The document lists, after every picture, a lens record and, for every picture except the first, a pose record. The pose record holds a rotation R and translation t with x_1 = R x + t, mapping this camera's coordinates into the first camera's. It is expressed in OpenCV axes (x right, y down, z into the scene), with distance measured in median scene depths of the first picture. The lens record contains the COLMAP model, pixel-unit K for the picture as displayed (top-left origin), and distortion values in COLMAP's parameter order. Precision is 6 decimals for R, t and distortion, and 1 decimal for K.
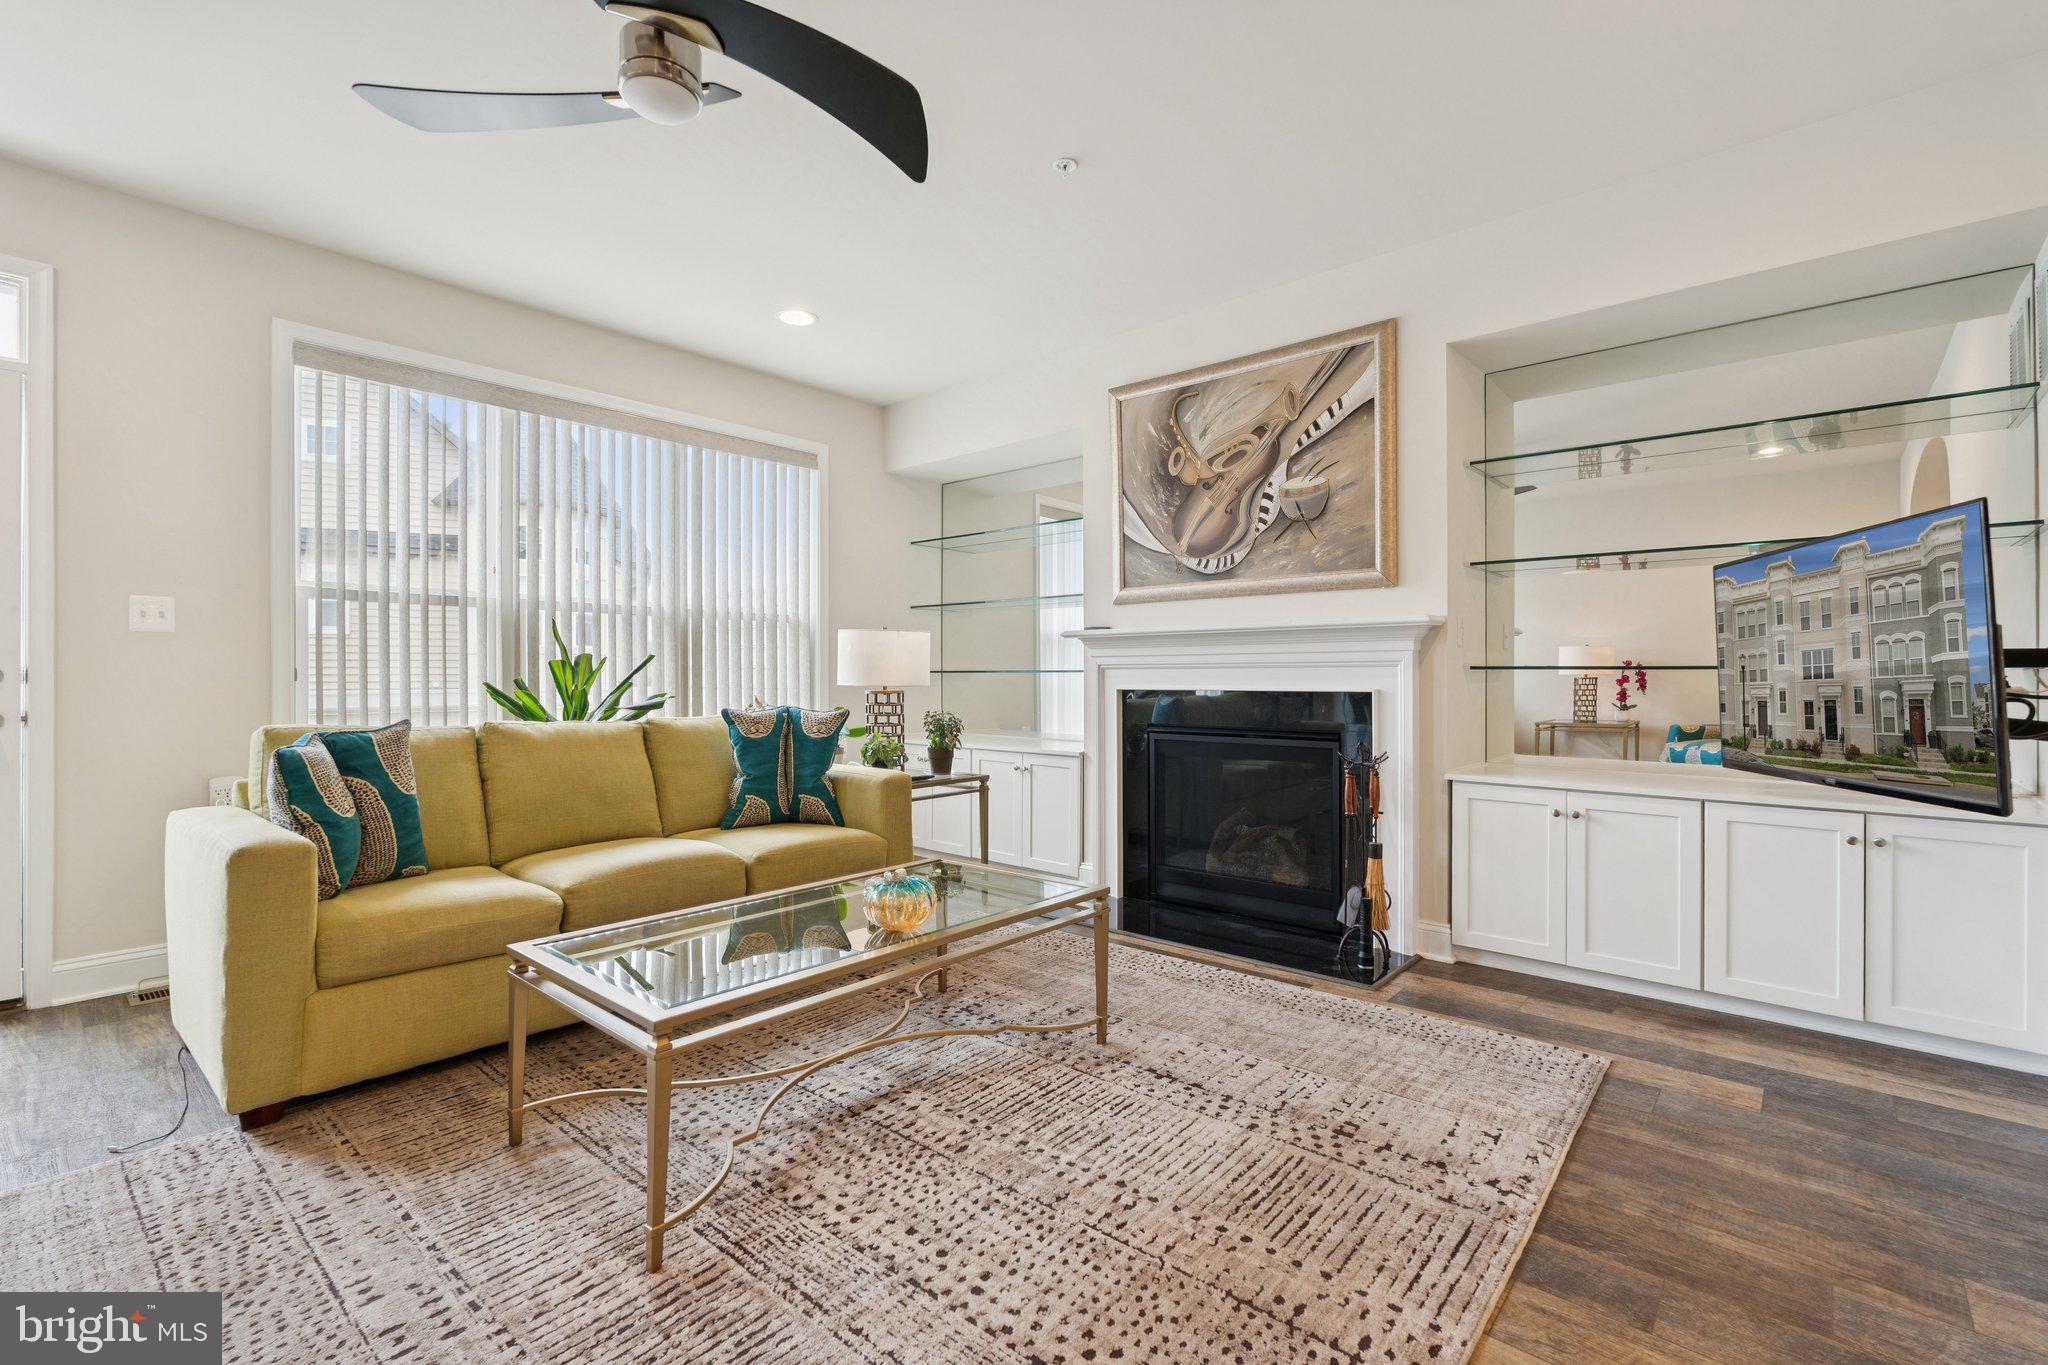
lens RADIAL K [[907.2, 0, 1018.0], [0, 907.2, 678.6], [0, 0, 1]] dist [-0.004551, 0.000631]
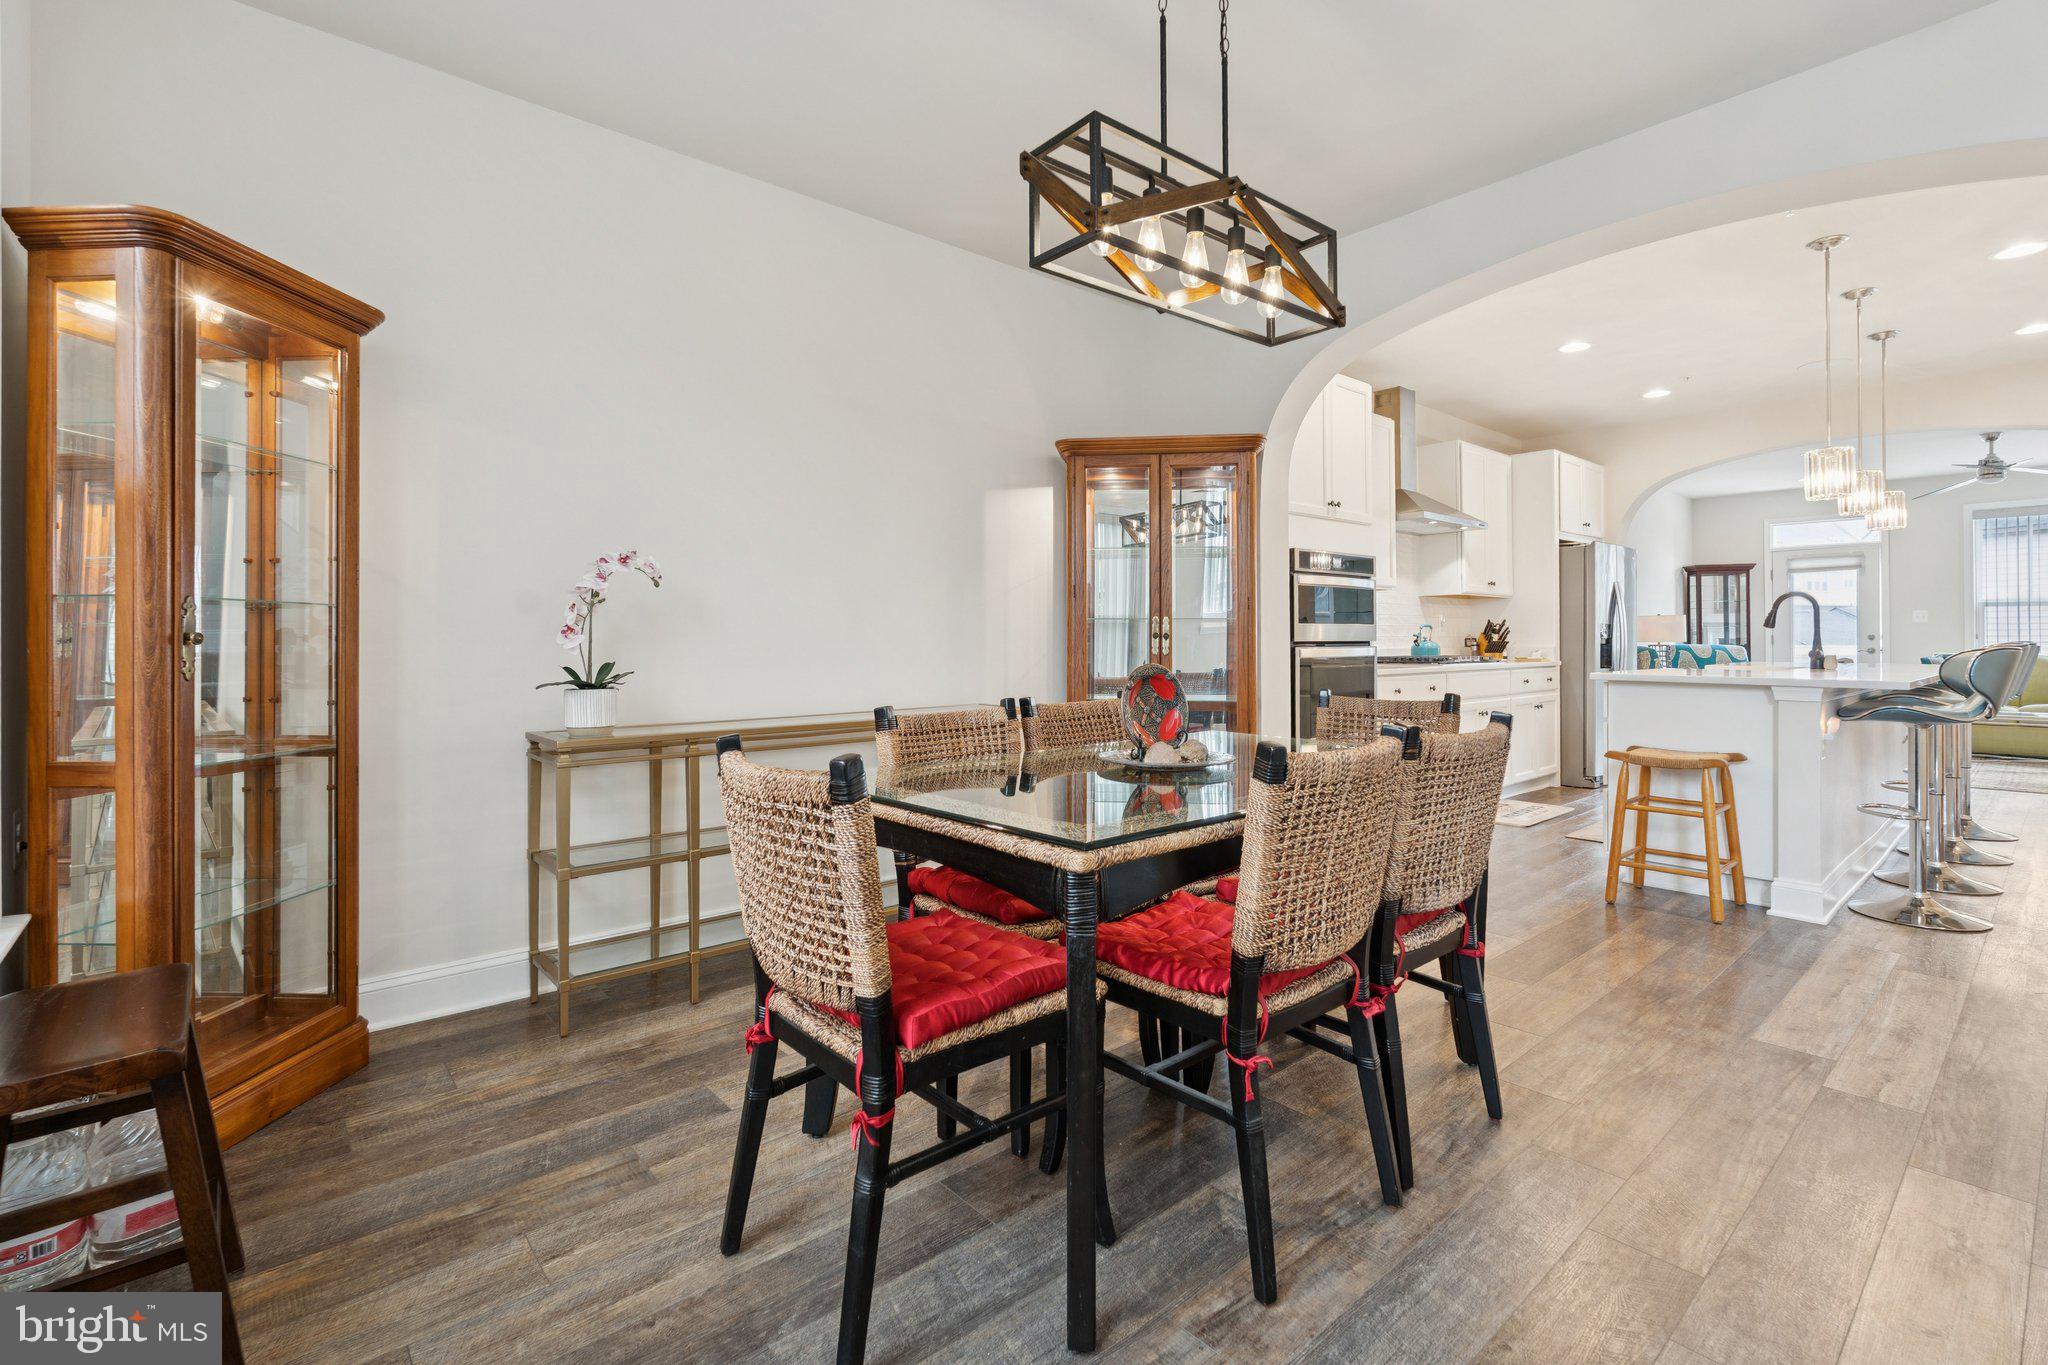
lens RADIAL K [[907.2, 0, 1034.9], [0, 907.2, 635.5], [0, 0, 1]] dist [-0.004551, 0.000631]
pose [[-0.126314, -0.000943, -0.991990, 2.549028], [0.002895, 0.999995, -0.001319, -0.012618], [0.991986, -0.003039, -0.126311, -1.636830]]
